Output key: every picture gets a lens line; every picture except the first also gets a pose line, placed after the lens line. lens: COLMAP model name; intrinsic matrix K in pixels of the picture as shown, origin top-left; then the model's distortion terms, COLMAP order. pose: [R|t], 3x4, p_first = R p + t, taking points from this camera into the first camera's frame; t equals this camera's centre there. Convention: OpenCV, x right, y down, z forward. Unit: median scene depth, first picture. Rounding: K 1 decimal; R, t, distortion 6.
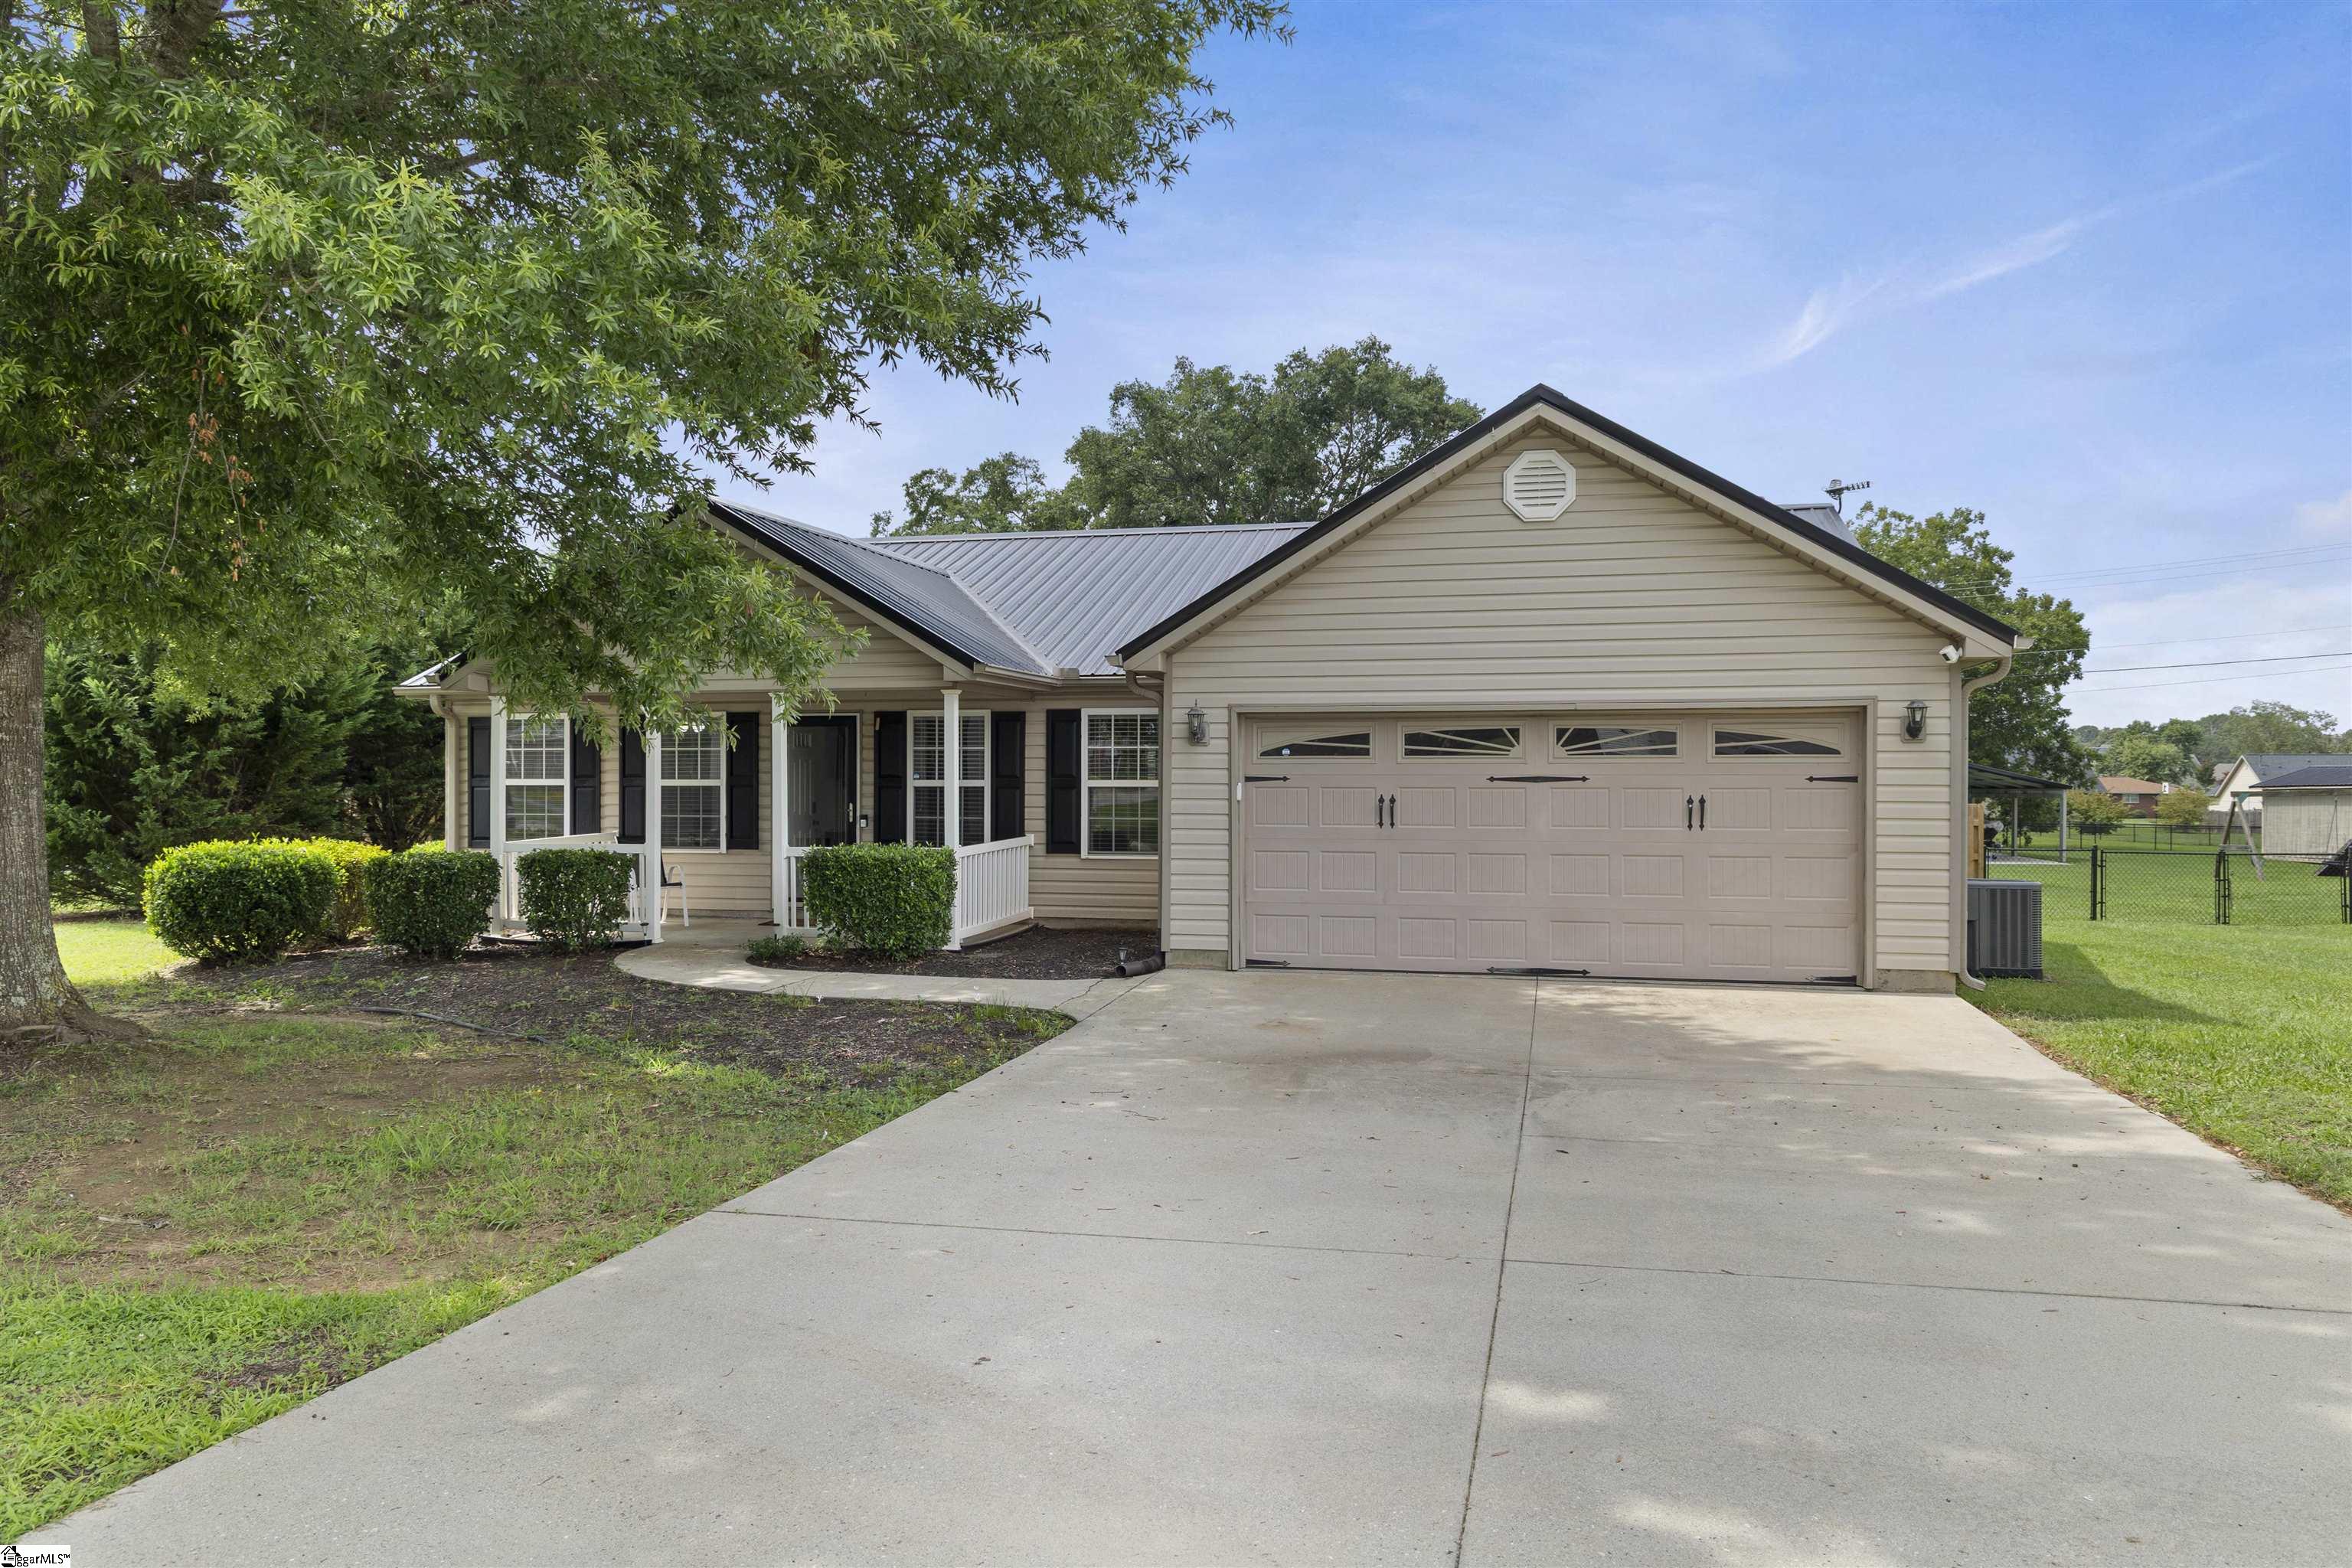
lens RADIAL K [[1597.3, 0, 1178.0], [0, 1597.3, 784.7], [0, 0, 1]] dist [0.007557, 0.006289]
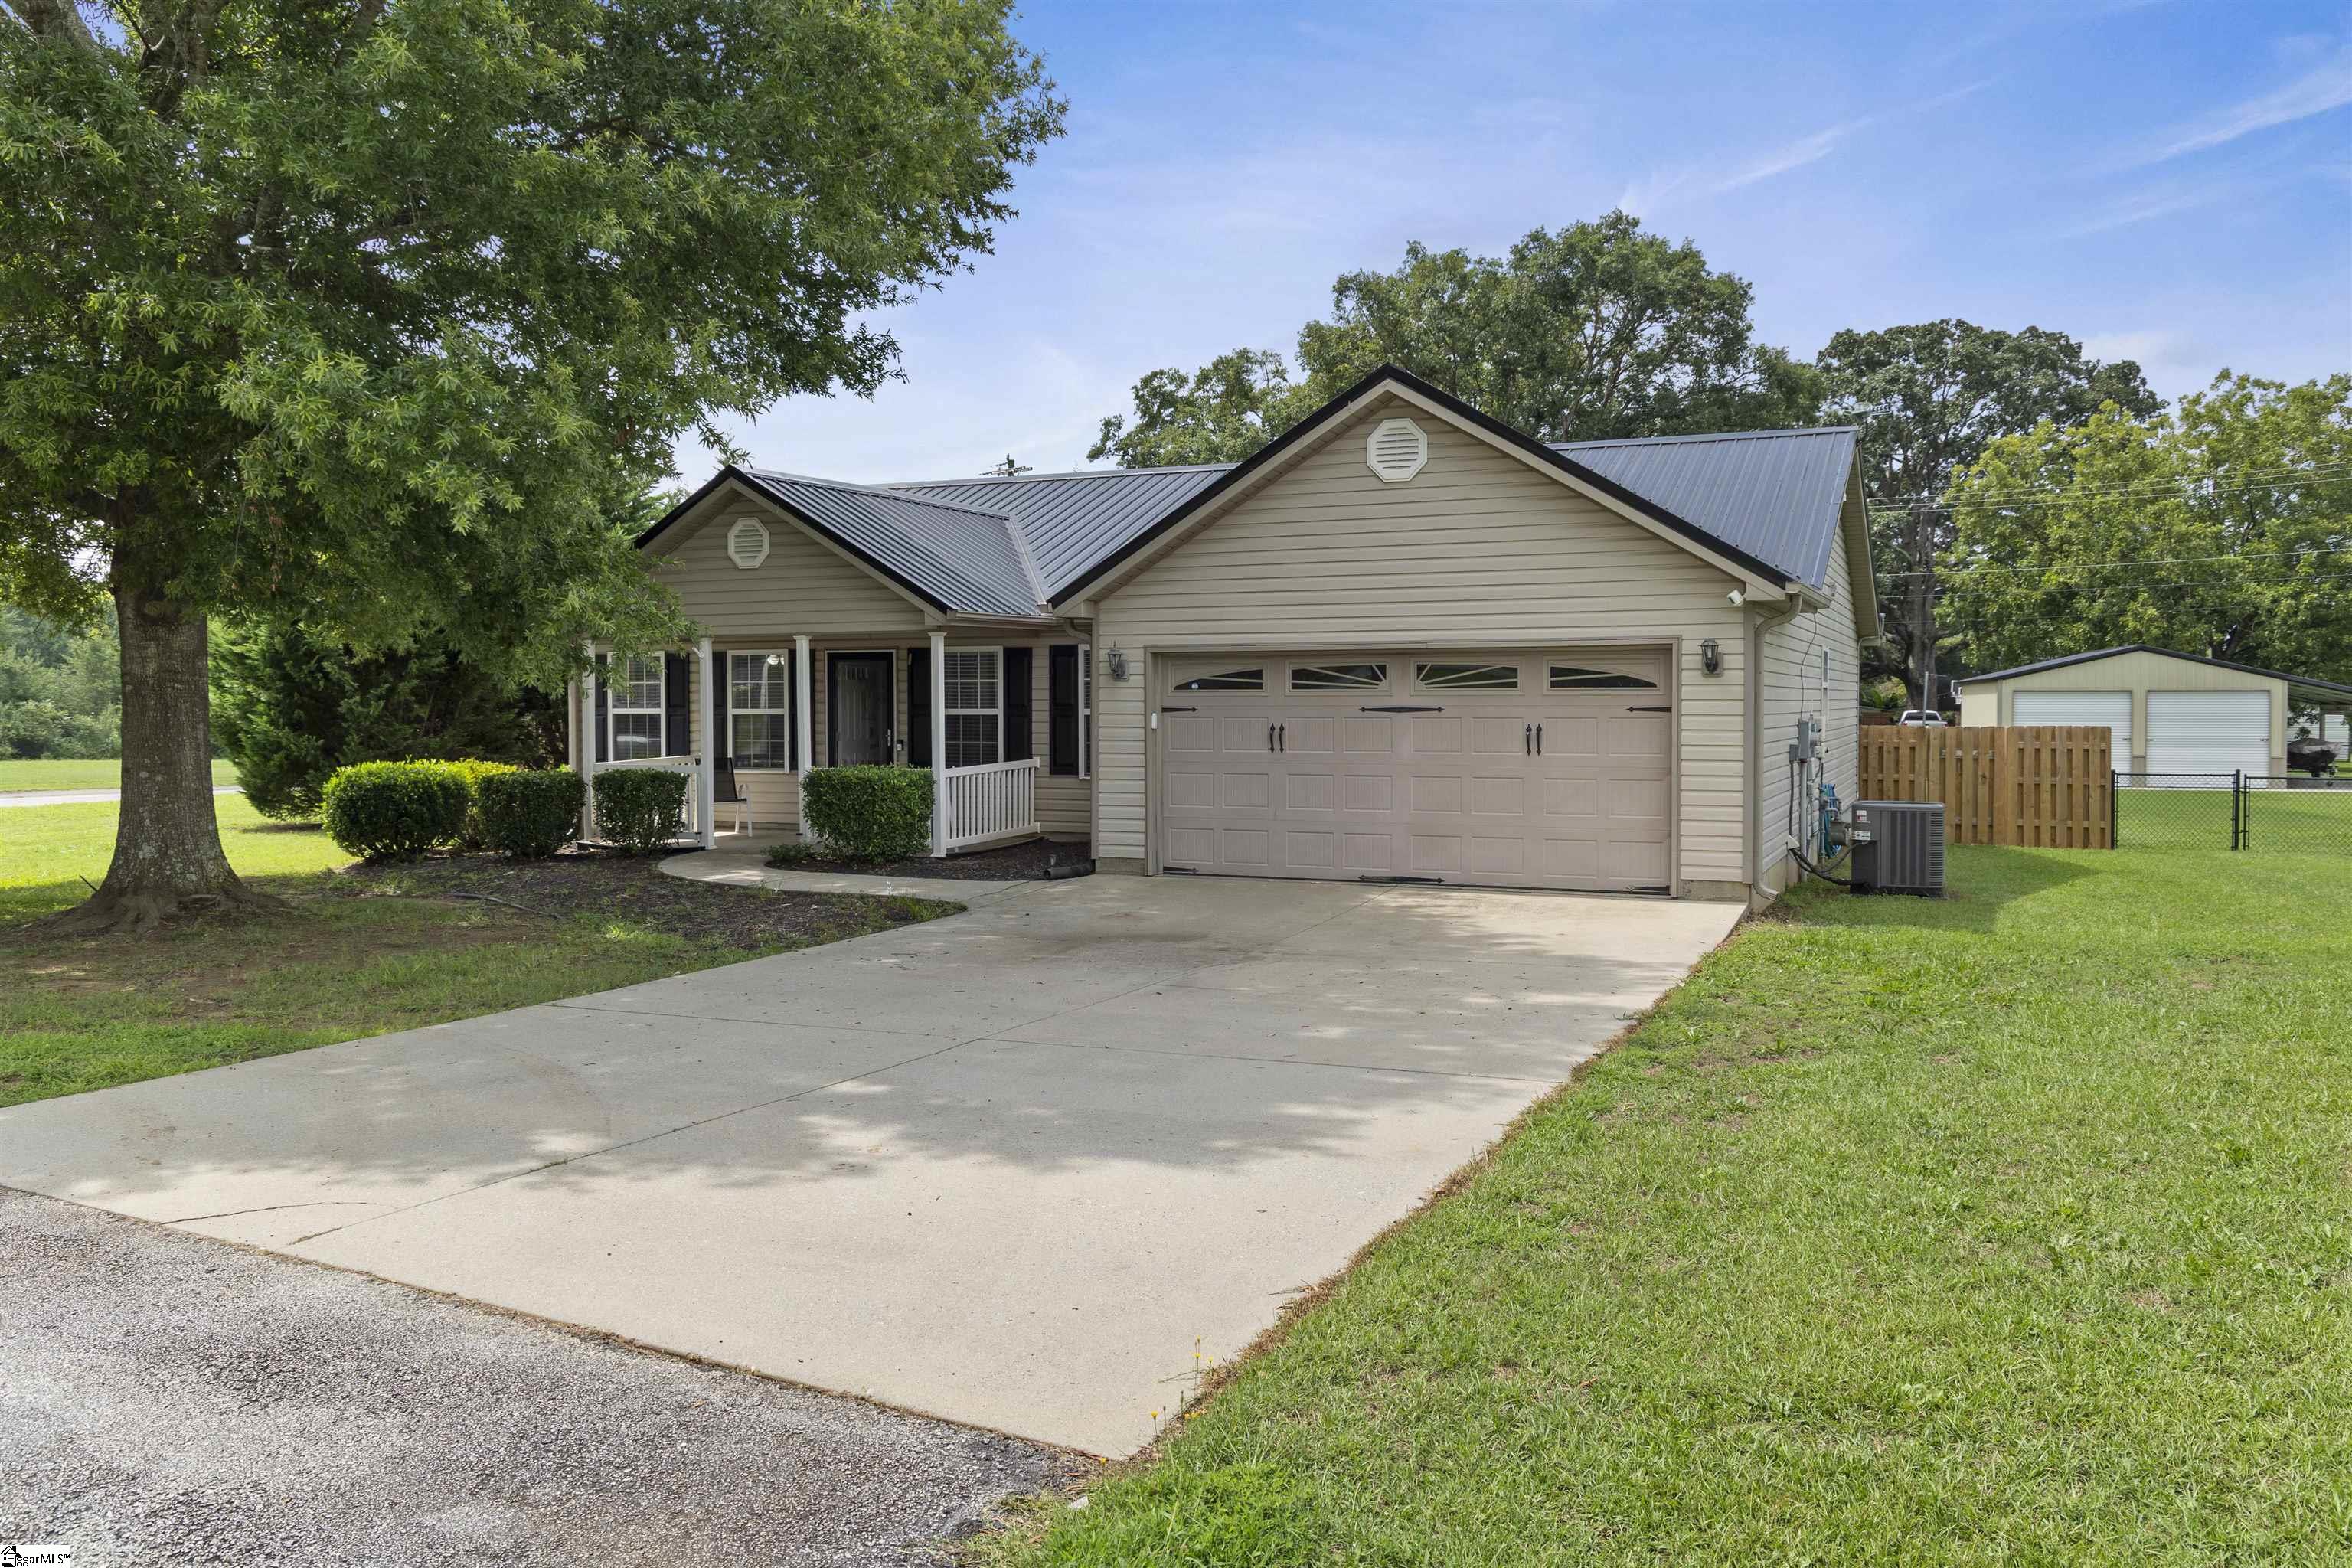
lens RADIAL K [[1785.4, 0, 1174.1], [0, 1785.4, 743.2], [0, 0, 1]] dist [0.005380, -0.000879]
pose [[0.983119, 0.000168, -0.182970, 0.258349], [0.004231, 0.999711, 0.023652, -0.008948], [0.182921, -0.024027, 0.982834, -0.235066]]
